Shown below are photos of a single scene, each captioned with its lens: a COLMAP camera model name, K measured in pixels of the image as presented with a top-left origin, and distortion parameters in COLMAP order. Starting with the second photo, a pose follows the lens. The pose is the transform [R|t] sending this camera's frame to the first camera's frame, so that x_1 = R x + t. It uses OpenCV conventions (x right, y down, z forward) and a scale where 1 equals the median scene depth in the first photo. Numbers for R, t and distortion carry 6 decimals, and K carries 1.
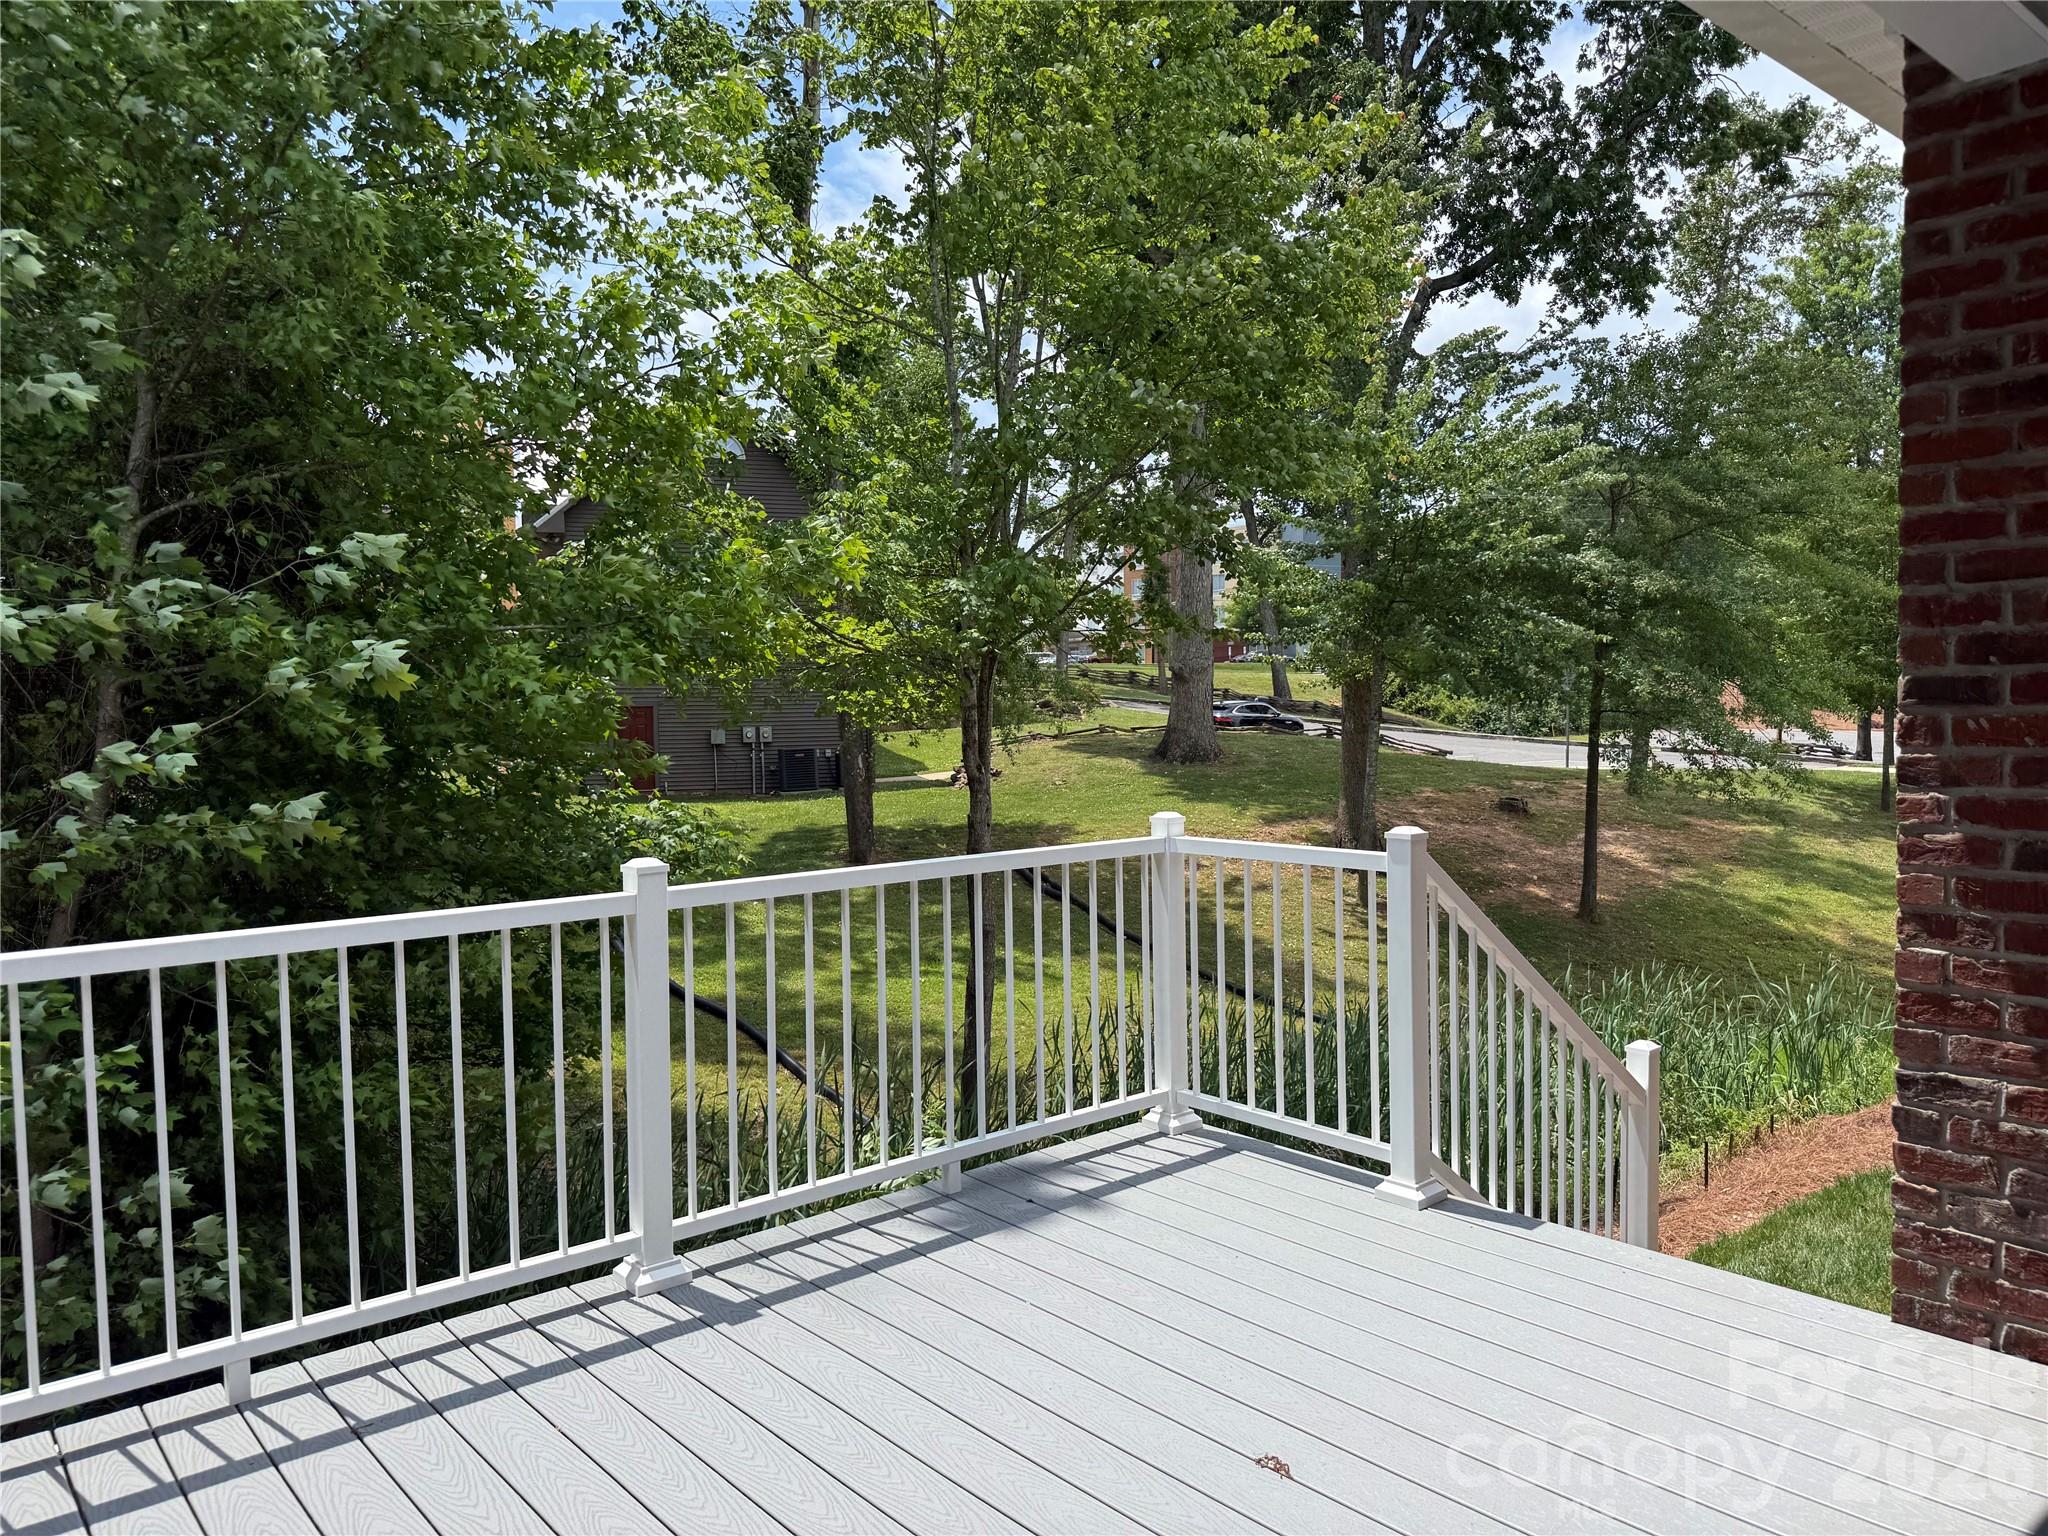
lens RADIAL K [[1460.6, 0, 1026.4], [0, 1460.6, 762.9], [0, 0, 1]] dist [0.125952, -0.115050]
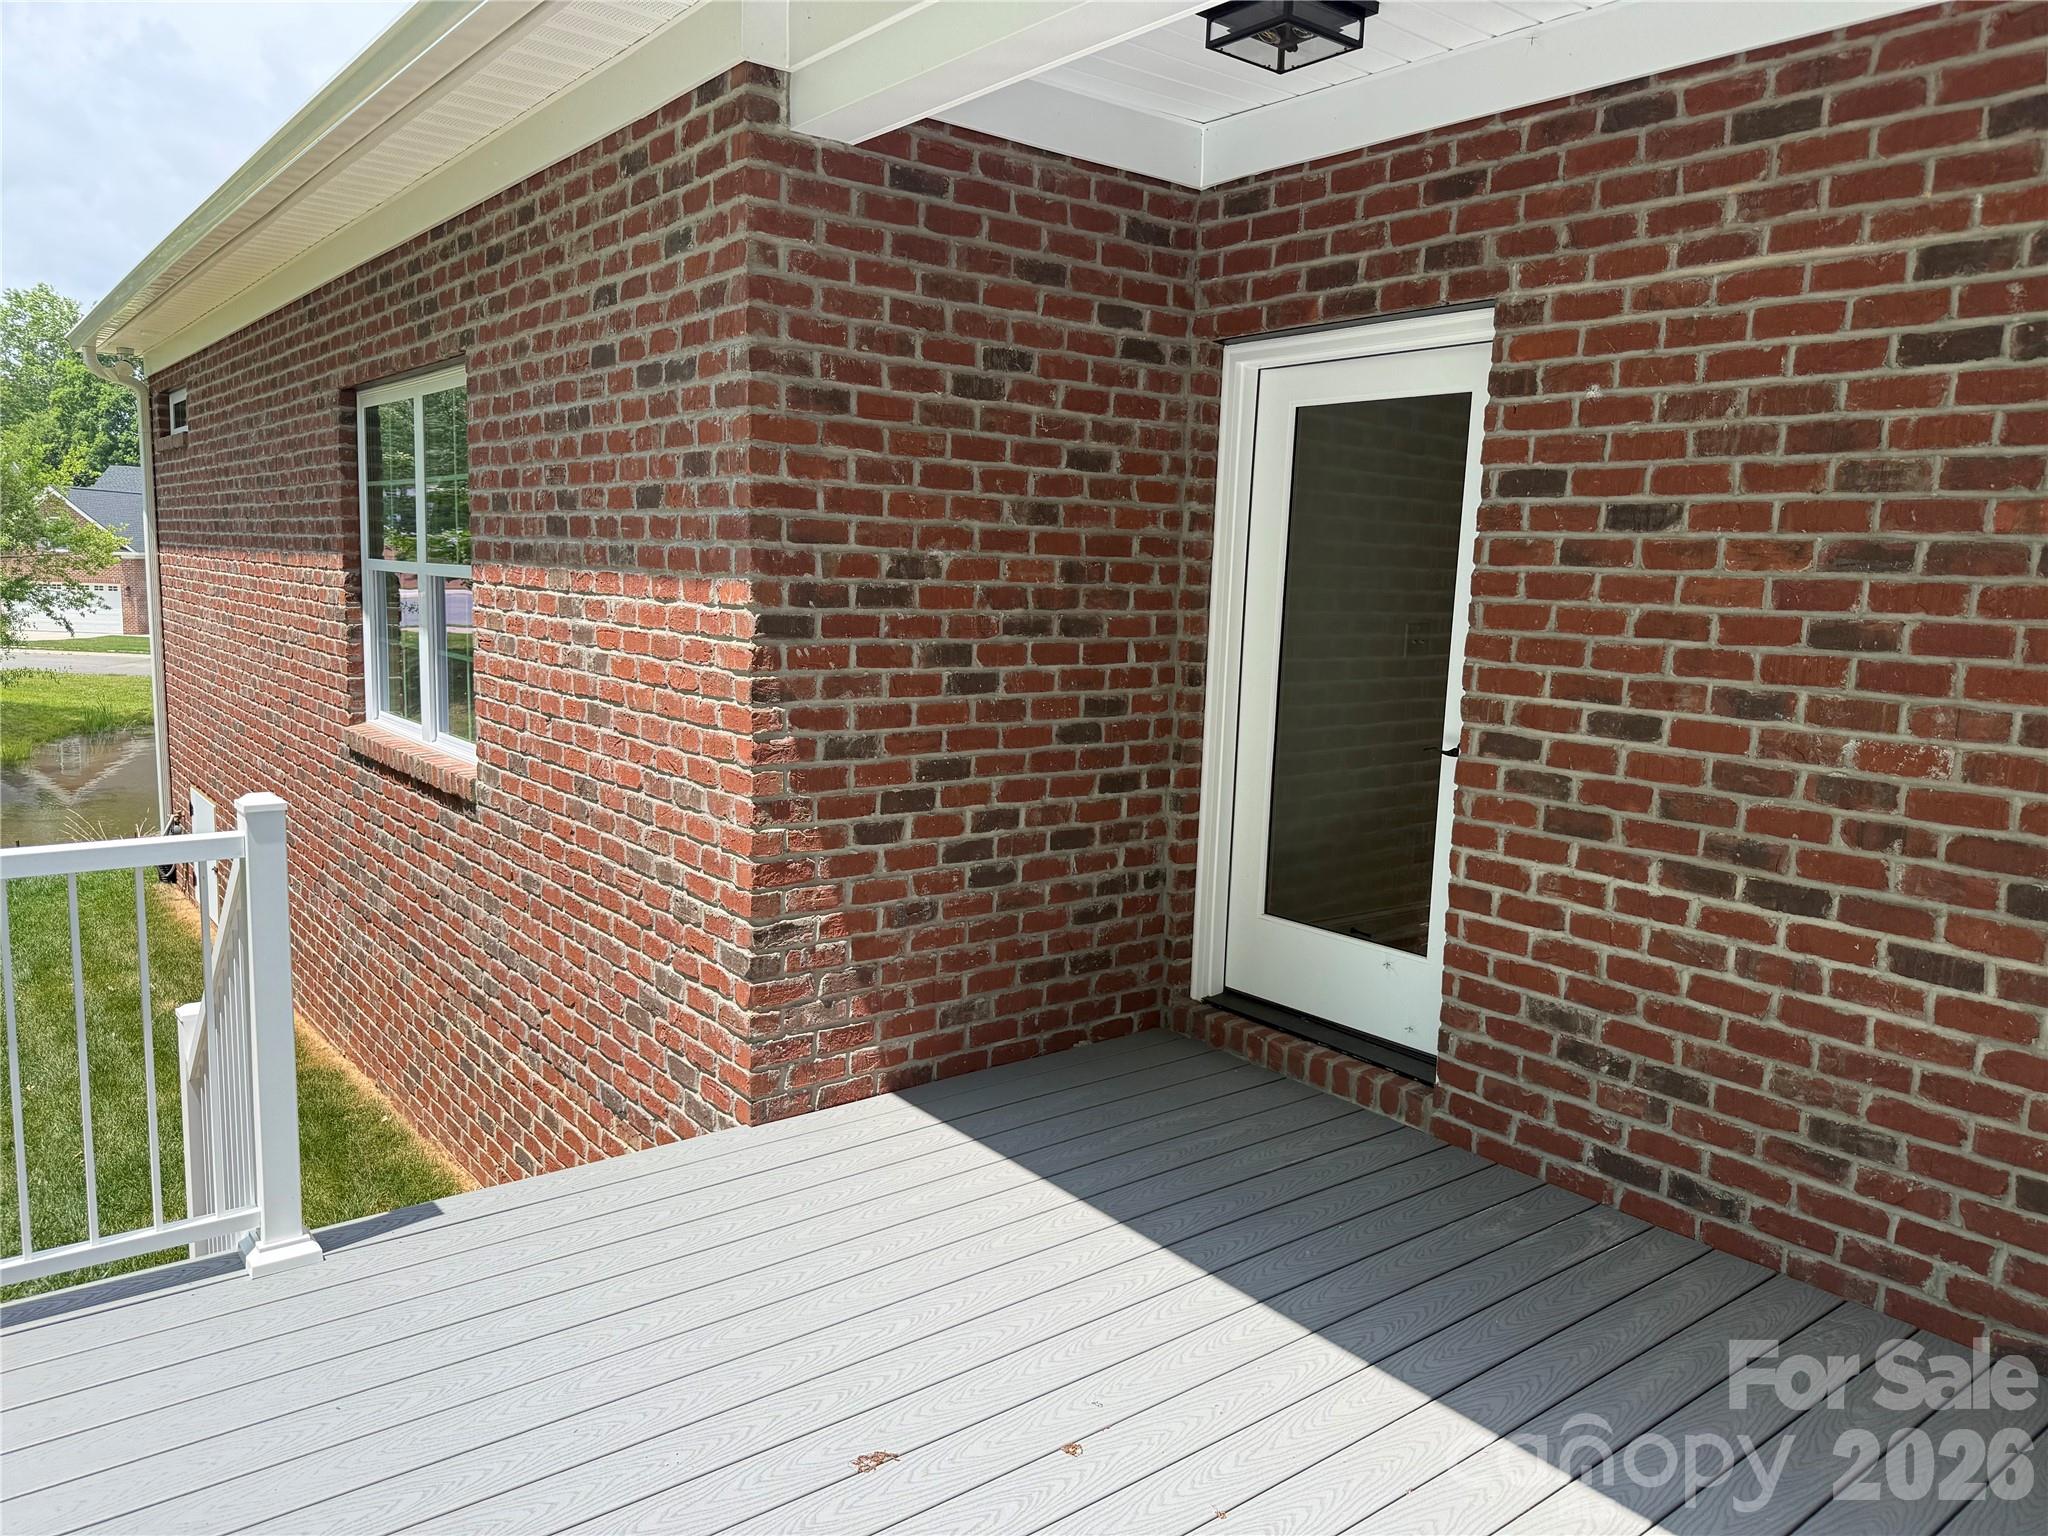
lens RADIAL K [[1460.6, 0, 1027.0], [0, 1460.6, 785.6], [0, 0, 1]] dist [0.125952, -0.115050]
pose [[0.044124, -0.128173, 0.990770, -0.621725], [0.008783, 0.991747, 0.127908, -0.070504], [-0.998987, 0.003058, 0.044886, 0.729716]]
